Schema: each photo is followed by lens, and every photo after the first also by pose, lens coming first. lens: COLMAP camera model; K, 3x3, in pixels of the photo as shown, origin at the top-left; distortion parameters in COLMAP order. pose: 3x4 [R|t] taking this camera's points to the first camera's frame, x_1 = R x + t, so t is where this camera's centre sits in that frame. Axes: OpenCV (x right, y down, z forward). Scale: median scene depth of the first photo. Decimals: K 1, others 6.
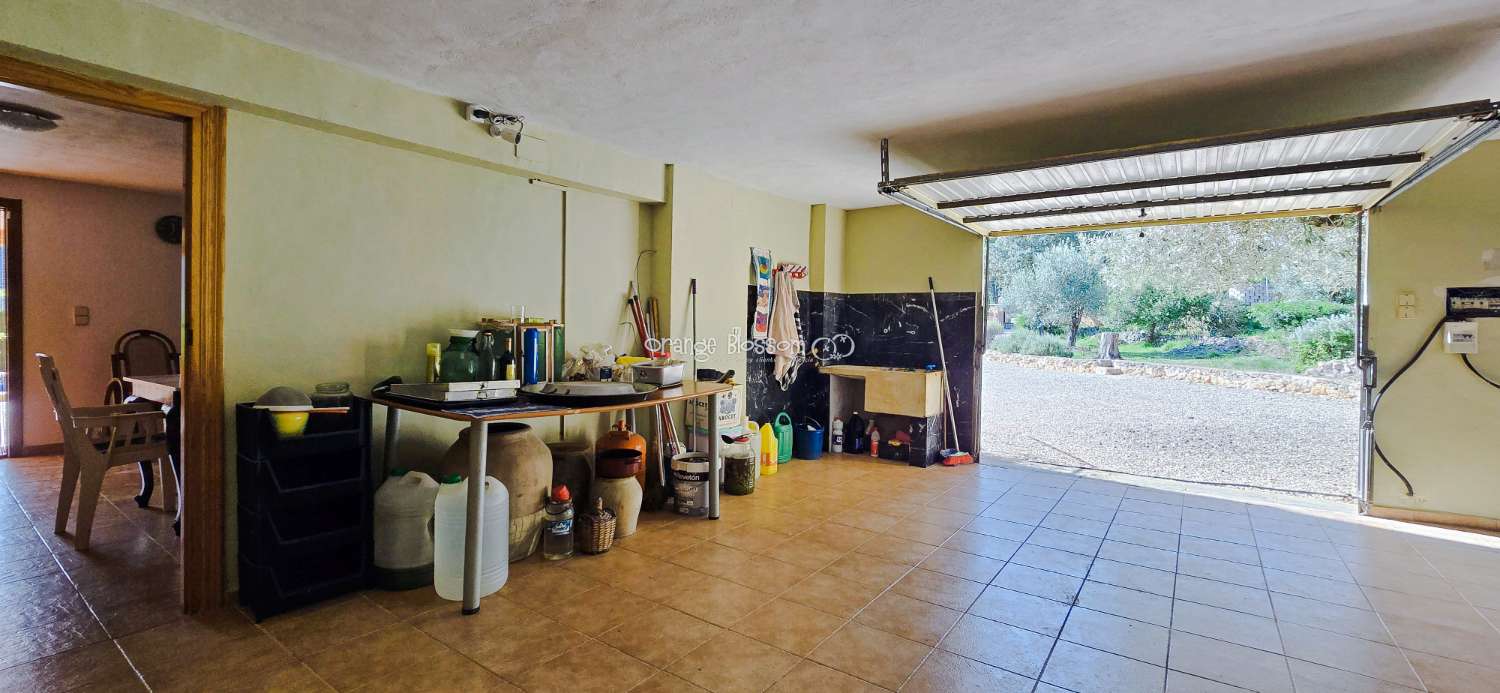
lens RADIAL K [[614.6, 0, 760.0], [0, 614.6, 334.0], [0, 0, 1]] dist [-0.004424, -0.000490]
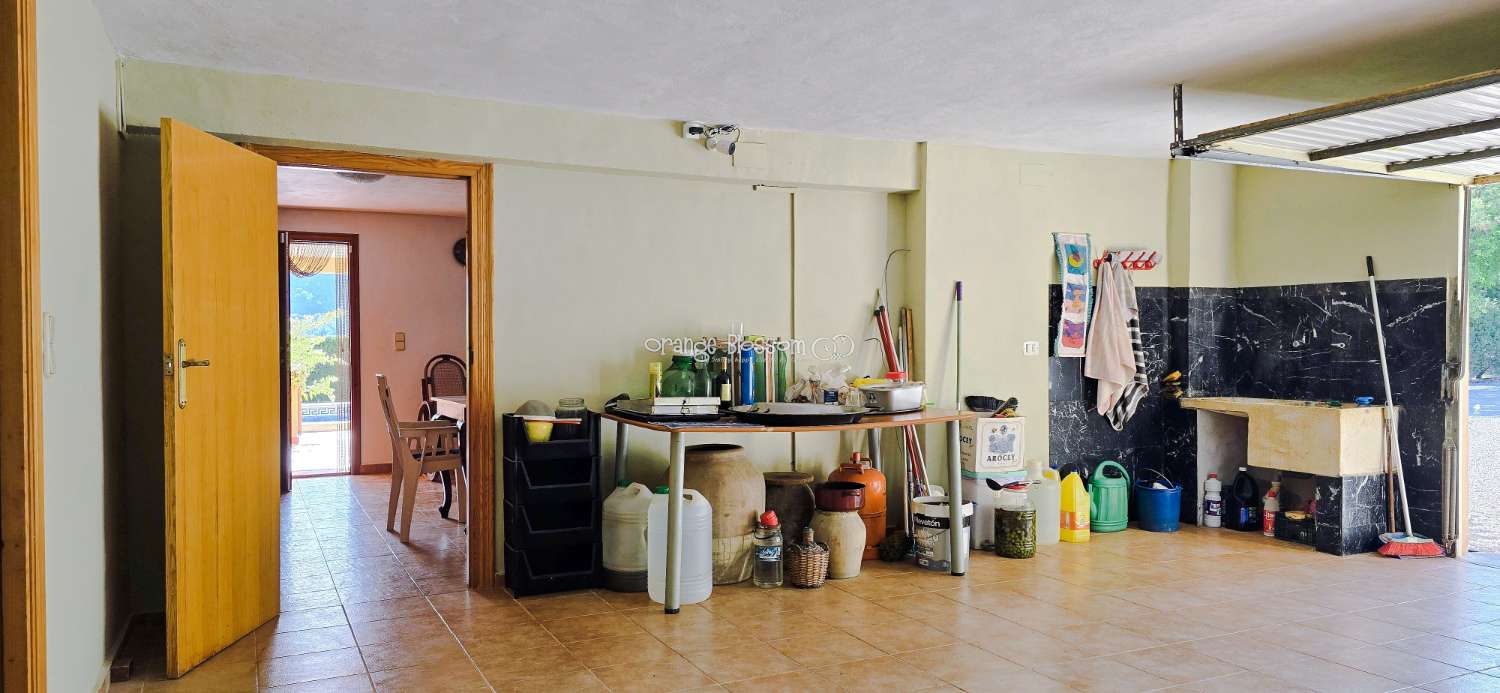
lens RADIAL K [[1001.8, 0, 753.9], [0, 1001.8, 348.3], [0, 0, 1]] dist [0.055127, -0.044825]
pose [[0.880163, -0.014121, -0.474461, 0.325519], [0.009791, 0.999885, -0.011596, 0.010112], [0.474570, 0.005561, 0.880200, -0.314414]]
